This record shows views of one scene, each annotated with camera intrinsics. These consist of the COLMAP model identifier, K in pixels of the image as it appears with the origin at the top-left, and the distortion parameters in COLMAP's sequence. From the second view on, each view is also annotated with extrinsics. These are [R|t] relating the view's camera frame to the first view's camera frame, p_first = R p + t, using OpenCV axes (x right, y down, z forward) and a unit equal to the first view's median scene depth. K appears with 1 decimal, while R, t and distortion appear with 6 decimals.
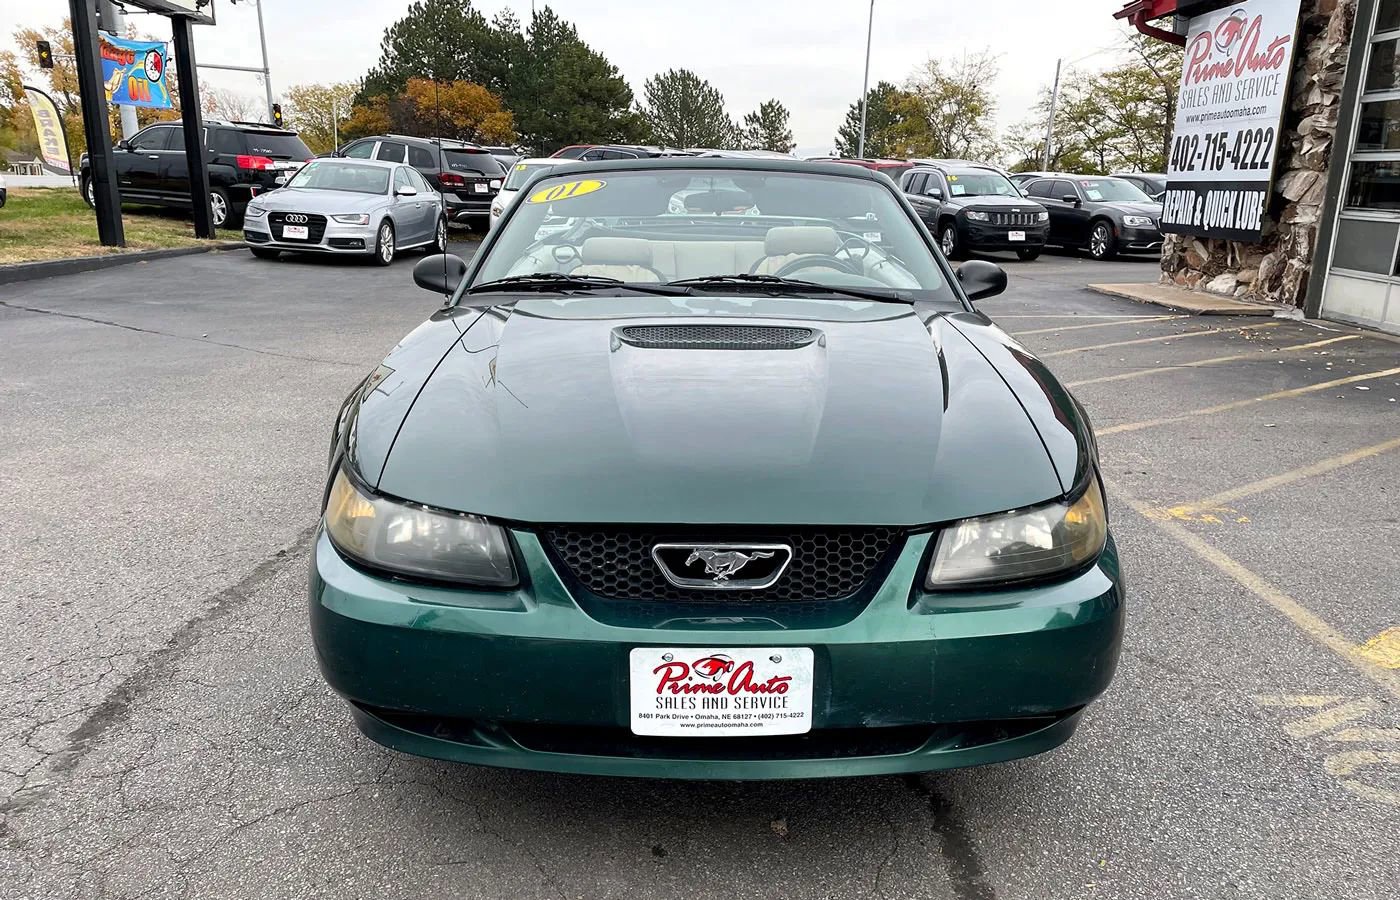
lens RADIAL K [[1049.8, 0, 703.3], [0, 1049.8, 502.3], [0, 0, 1]] dist [0.081638, -0.100717]
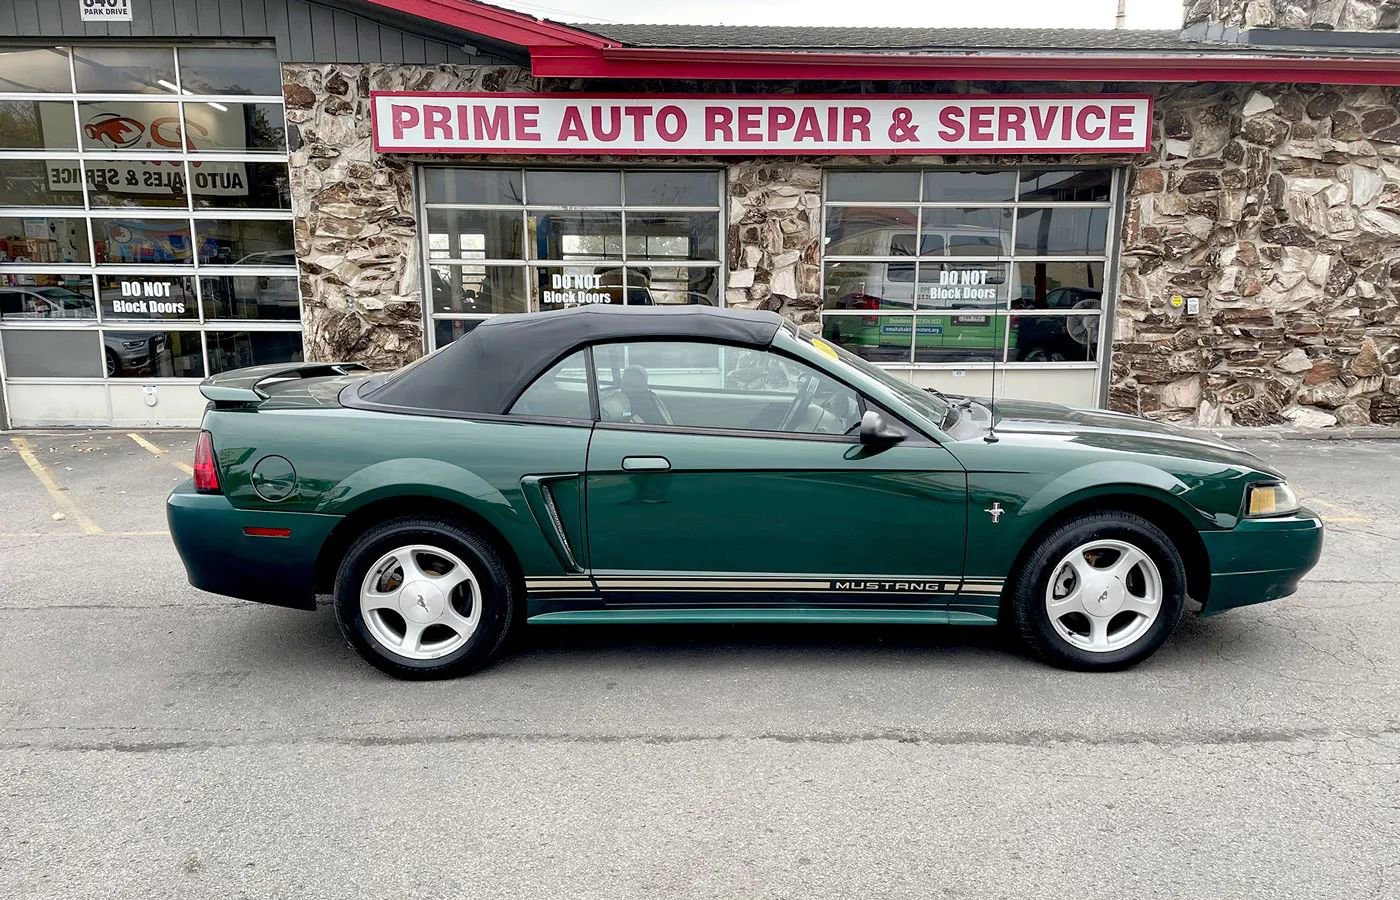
lens RADIAL K [[1060.7, 0, 717.6], [0, 1060.7, 519.3], [0, 0, 1]] dist [0.077464, -0.108509]
pose [[-0.034582, -0.225412, 0.973649, -0.463808], [0.282393, 0.932327, 0.225876, -0.144828], [-0.958675, 0.282763, 0.031413, 0.394269]]
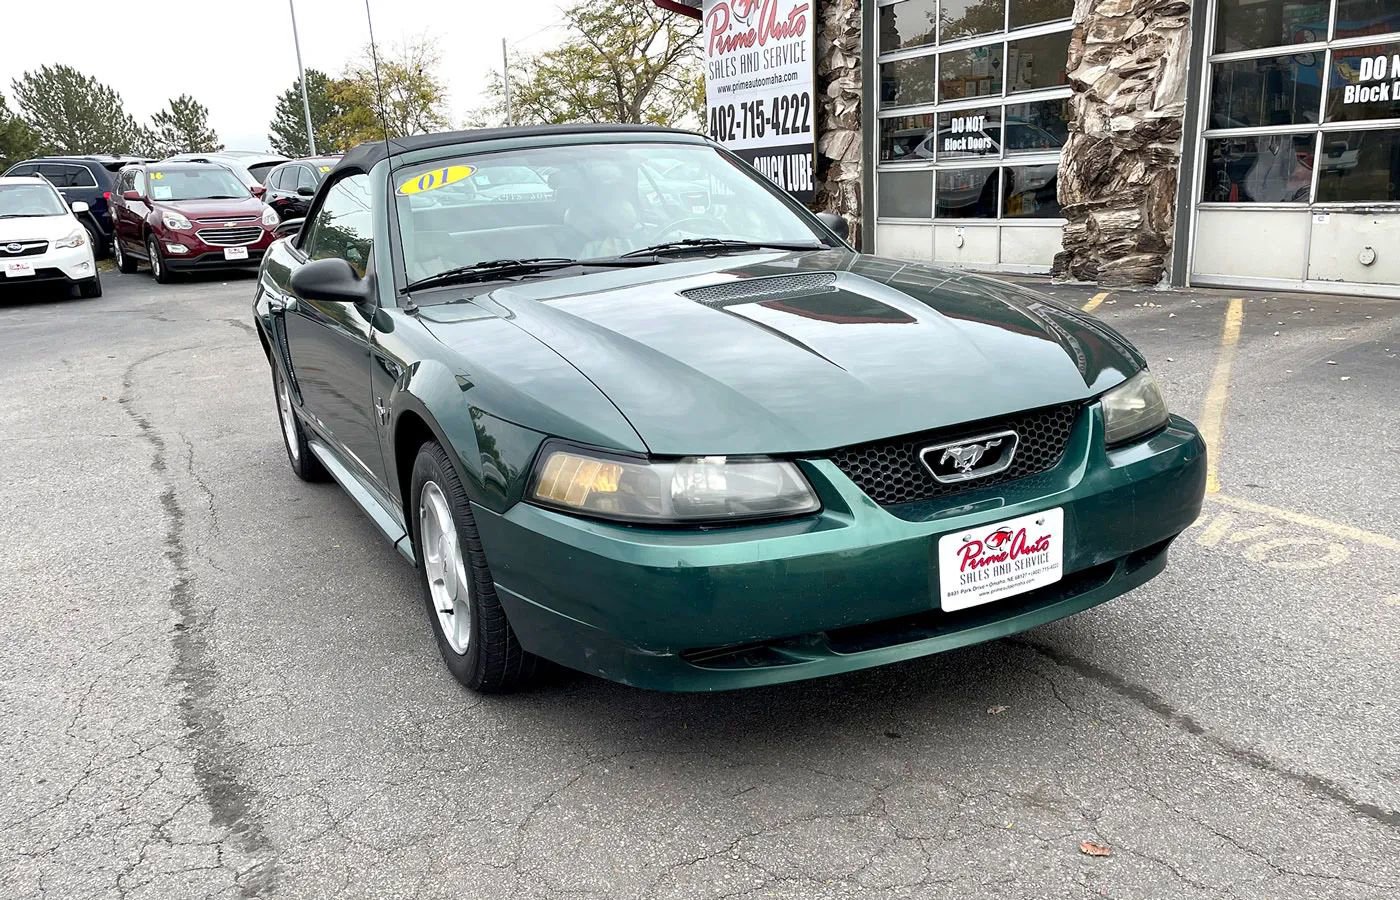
lens RADIAL K [[1134.4, 0, 659.6], [0, 1134.4, 559.8], [0, 0, 1]] dist [0.091657, -0.115794]
pose [[0.902773, -0.207471, 0.376771, -0.141394], [0.197036, 0.978138, 0.066502, 0.003351], [-0.382331, 0.014201, 0.923916, -0.006191]]
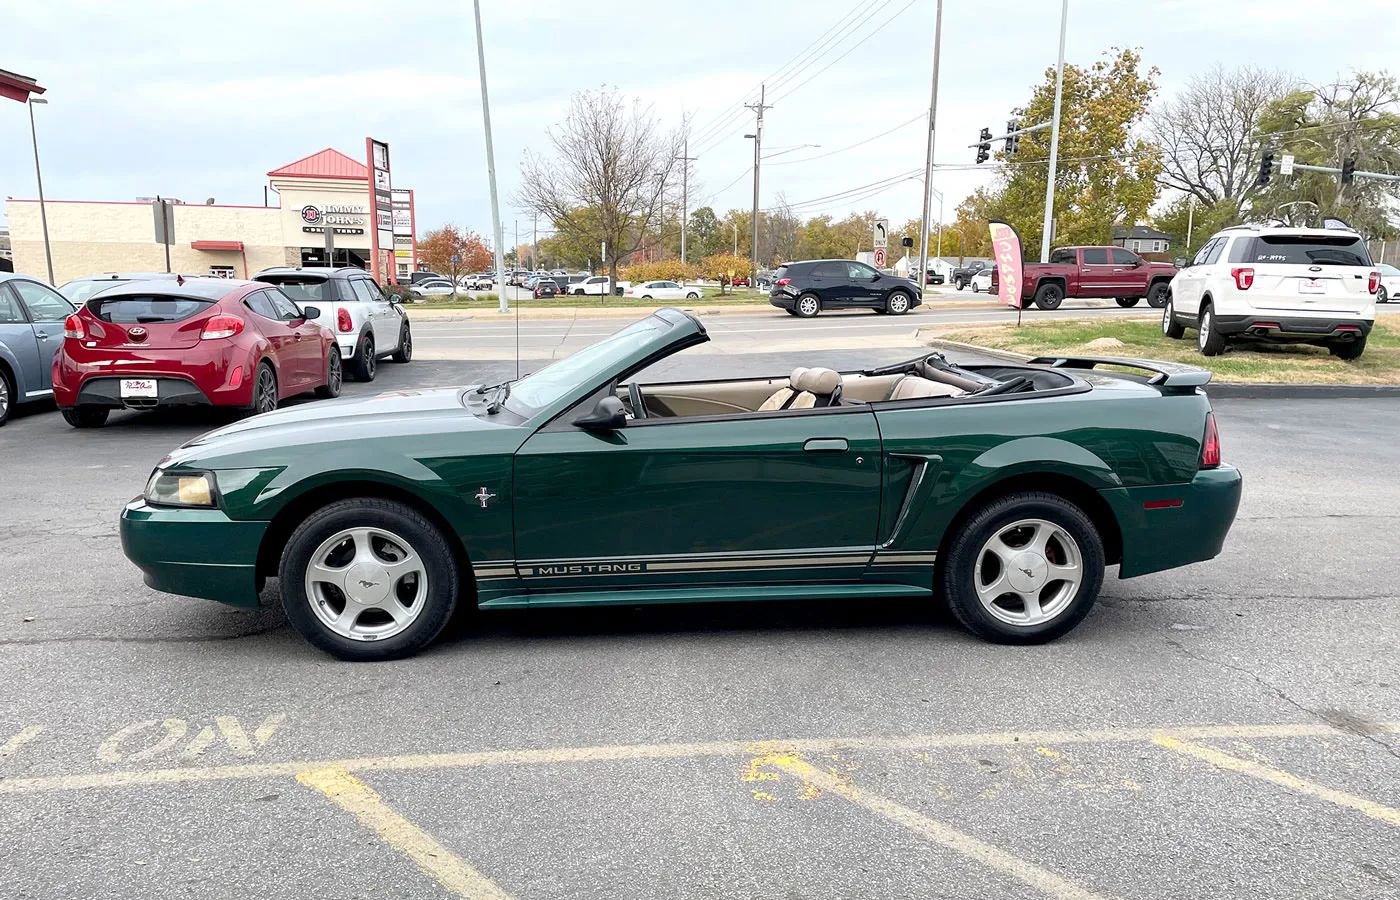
lens RADIAL K [[1049.8, 0, 717.3], [0, 1049.8, 505.5], [0, 0, 1]] dist [0.082394, -0.101634]
pose [[0.095388, 0.186584, -0.977797, 0.480596], [-0.292678, 0.944116, 0.151605, -0.110469], [0.951441, 0.271719, 0.144666, 0.335672]]
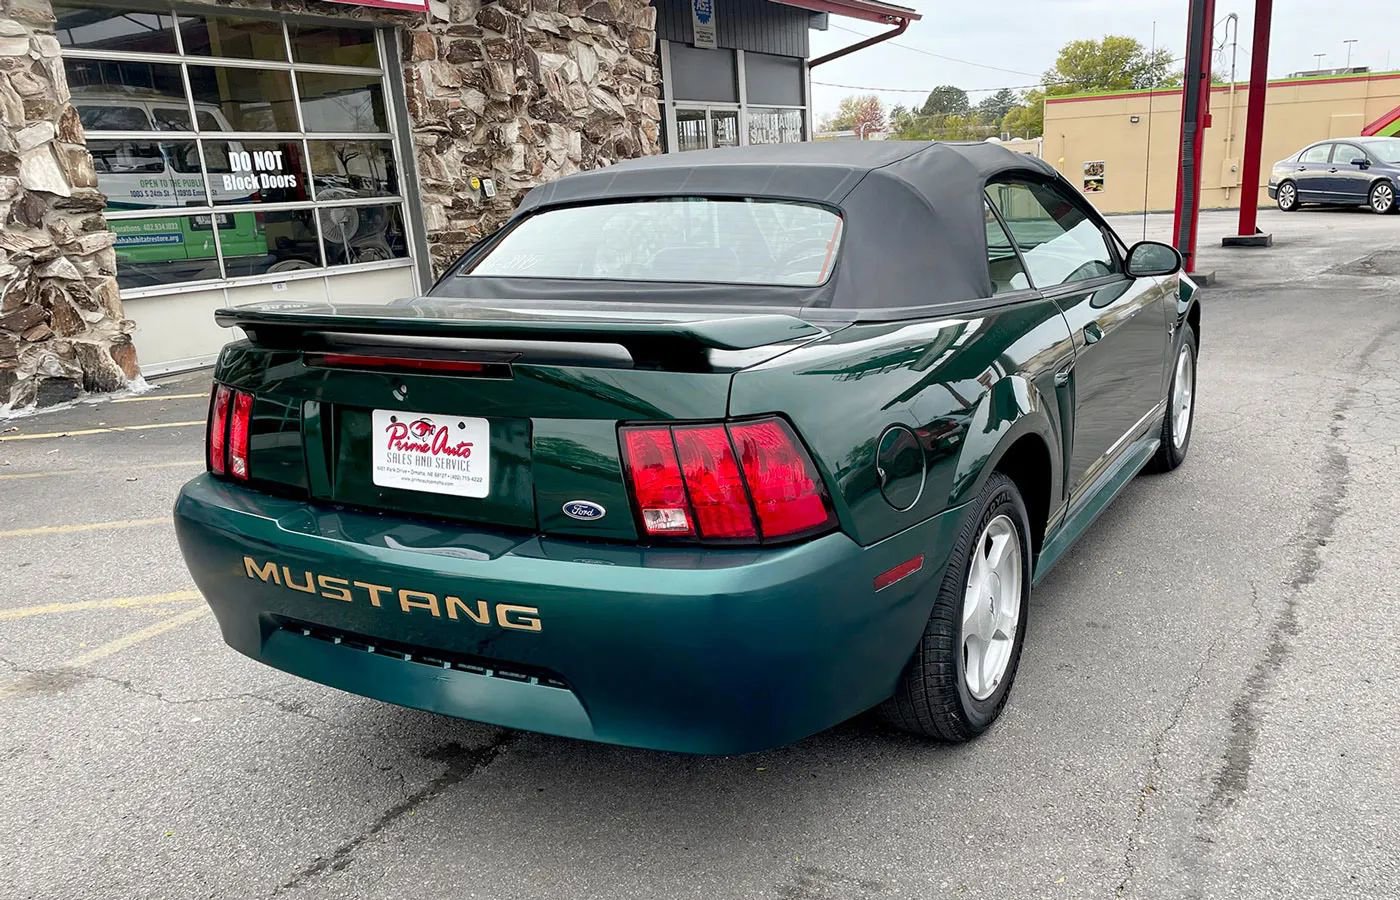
lens RADIAL K [[1121.7, 0, 781.7], [0, 1121.7, 520.2], [0, 0, 1]] dist [0.077256, -0.092637]
pose [[-0.877732, -0.114392, 0.465297, -0.162853], [0.172120, 0.830994, 0.528984, -0.224257], [-0.447170, 0.544393, -0.709701, 0.718308]]
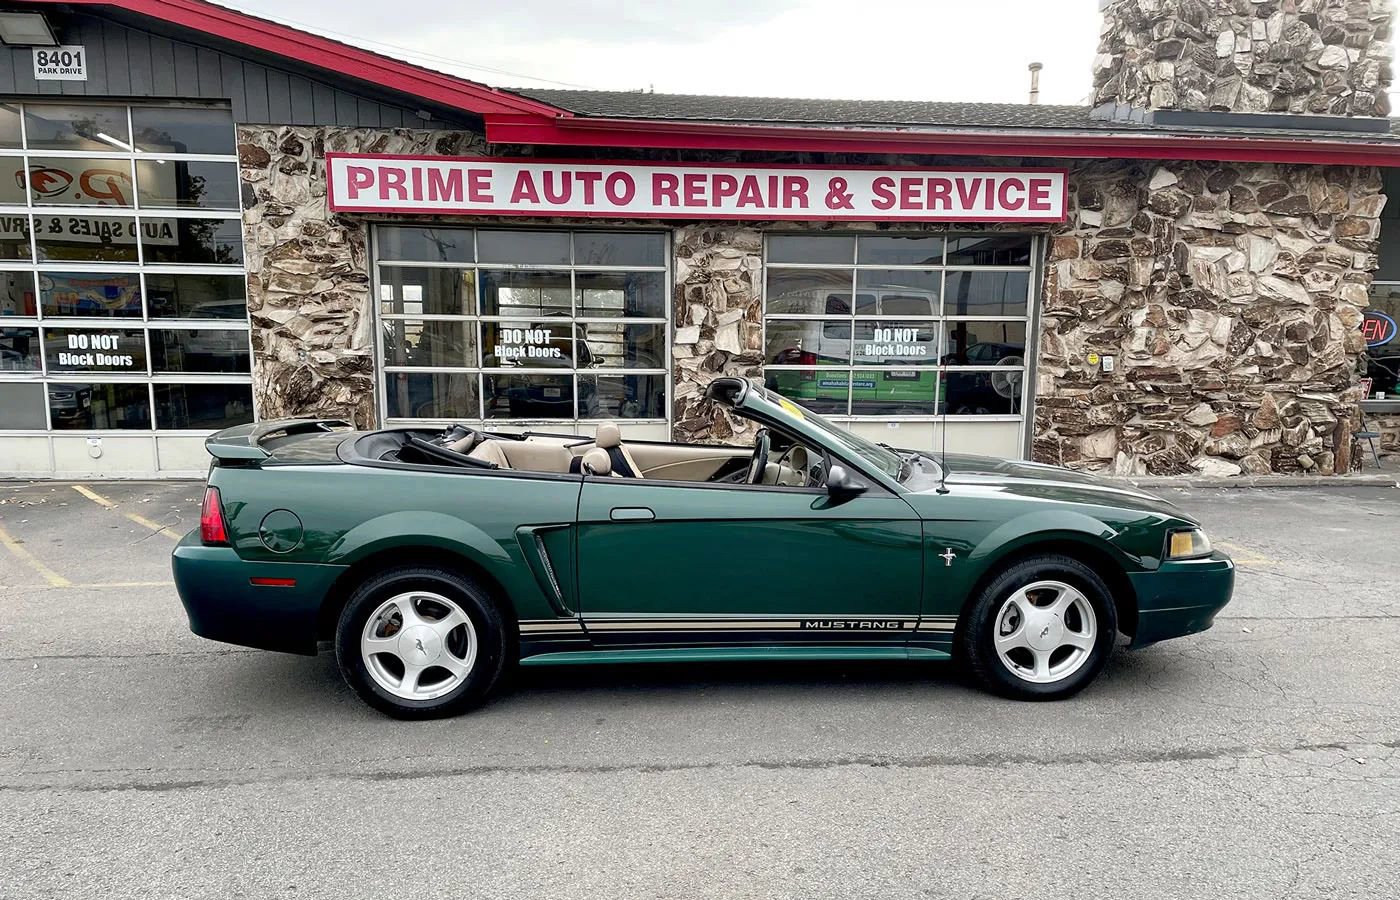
lens RADIAL K [[1060.7, 0, 717.6], [0, 1060.7, 519.3], [0, 0, 1]] dist [0.077464, -0.108509]
pose [[-0.102855, -0.181387, 0.978018, -0.495927], [0.274221, 0.939960, 0.203167, -0.157856], [-0.956150, 0.289090, -0.046940, 0.413874]]
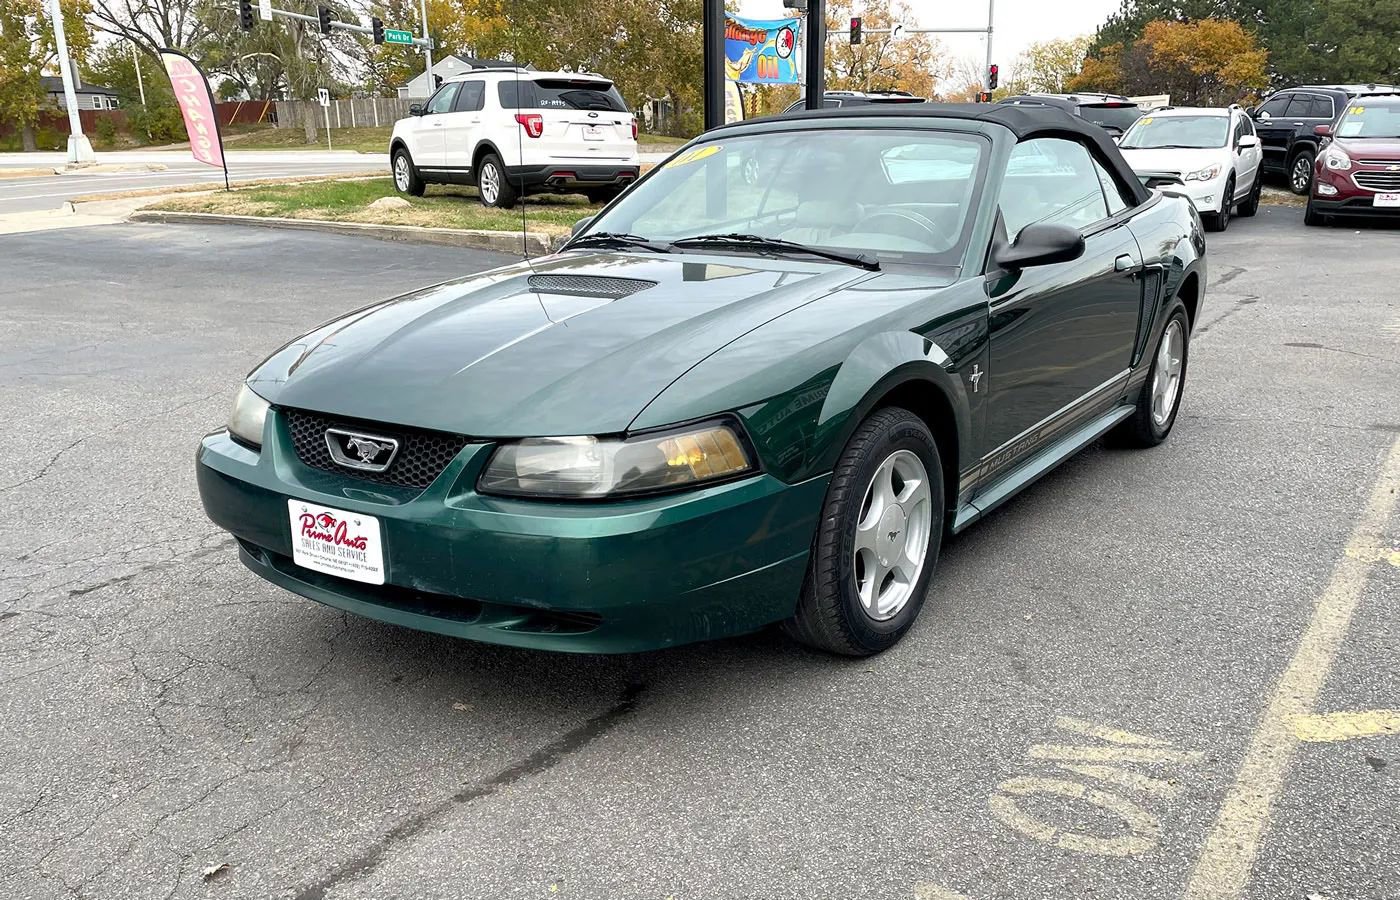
lens RADIAL K [[1140.7, 0, 715.2], [0, 1140.7, 562.3], [0, 0, 1]] dist [0.085787, -0.103335]
pose [[0.819721, 0.164404, -0.548661, 0.211259], [-0.134575, 0.986386, 0.094507, 0.000550], [0.556729, -0.003633, 0.830686, 0.010359]]
